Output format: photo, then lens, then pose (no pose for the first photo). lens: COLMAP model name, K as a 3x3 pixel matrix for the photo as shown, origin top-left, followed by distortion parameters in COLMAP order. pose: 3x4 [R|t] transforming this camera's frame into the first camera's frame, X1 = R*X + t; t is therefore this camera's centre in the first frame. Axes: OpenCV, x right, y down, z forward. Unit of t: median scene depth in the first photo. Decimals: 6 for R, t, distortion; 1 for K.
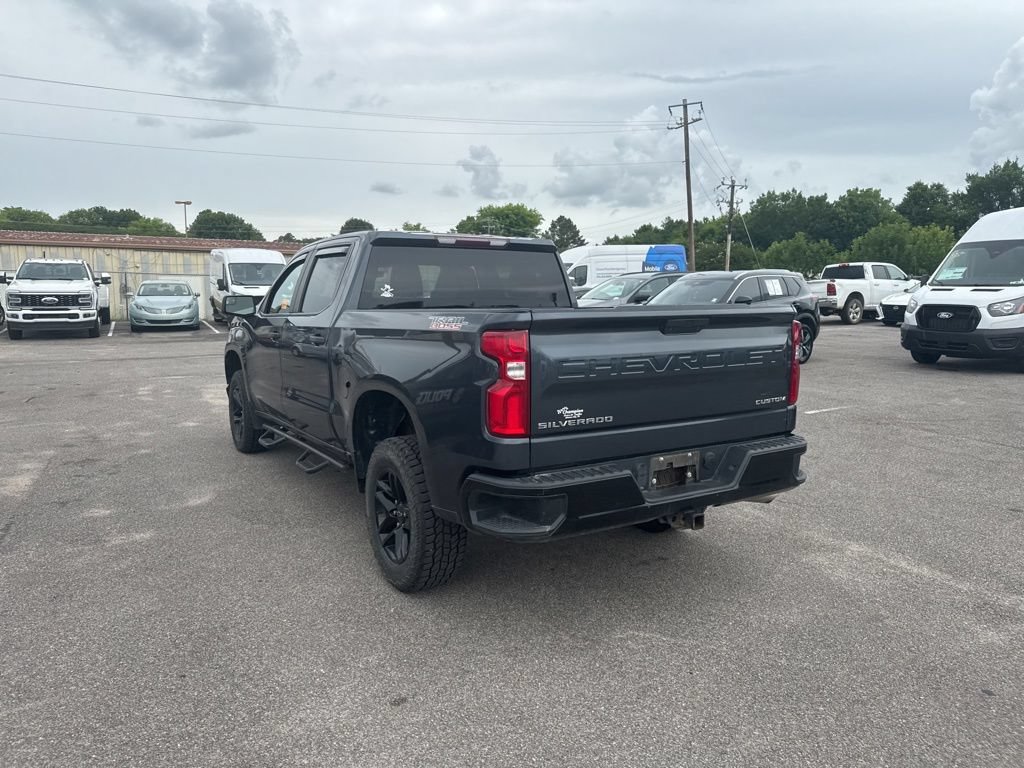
lens RADIAL K [[712.7, 0, 508.6], [0, 712.7, 384.7], [0, 0, 1]] dist [0.099630, -0.147263]
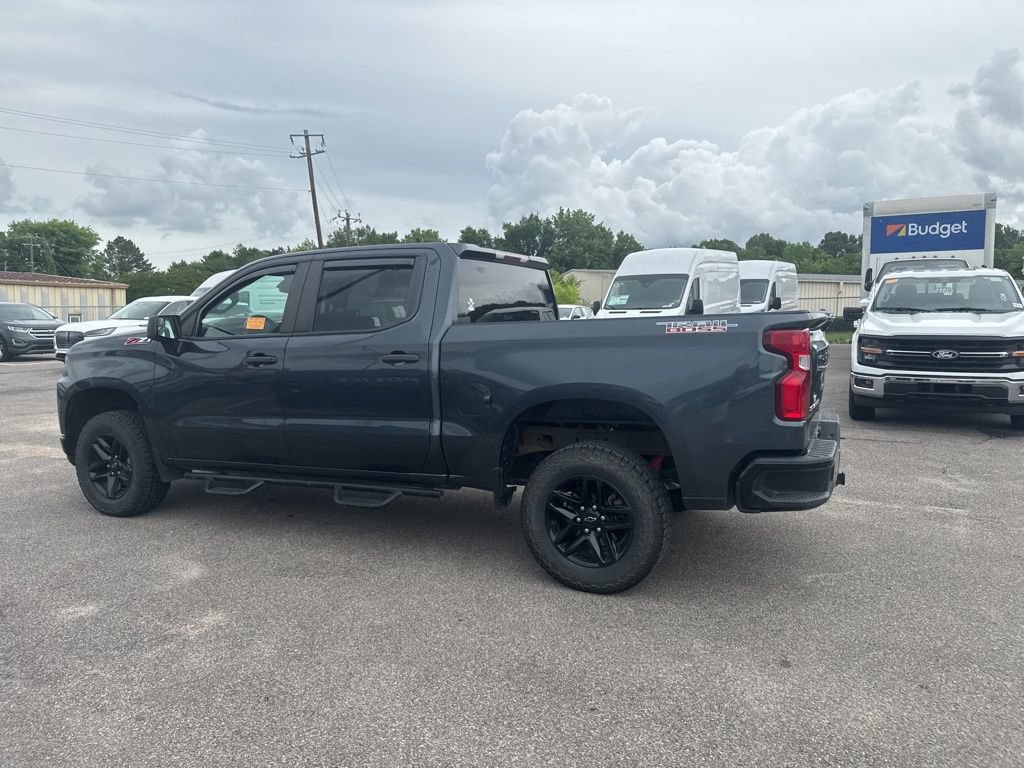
lens RADIAL K [[713.0, 0, 511.1], [0, 713.0, 382.4], [0, 0, 1]] dist [0.050636, -0.074579]
pose [[0.837788, -0.058284, 0.542875, -0.146891], [0.081441, 0.996503, -0.018697, -0.000661], [-0.539887, 0.059876, 0.839605, 0.037686]]
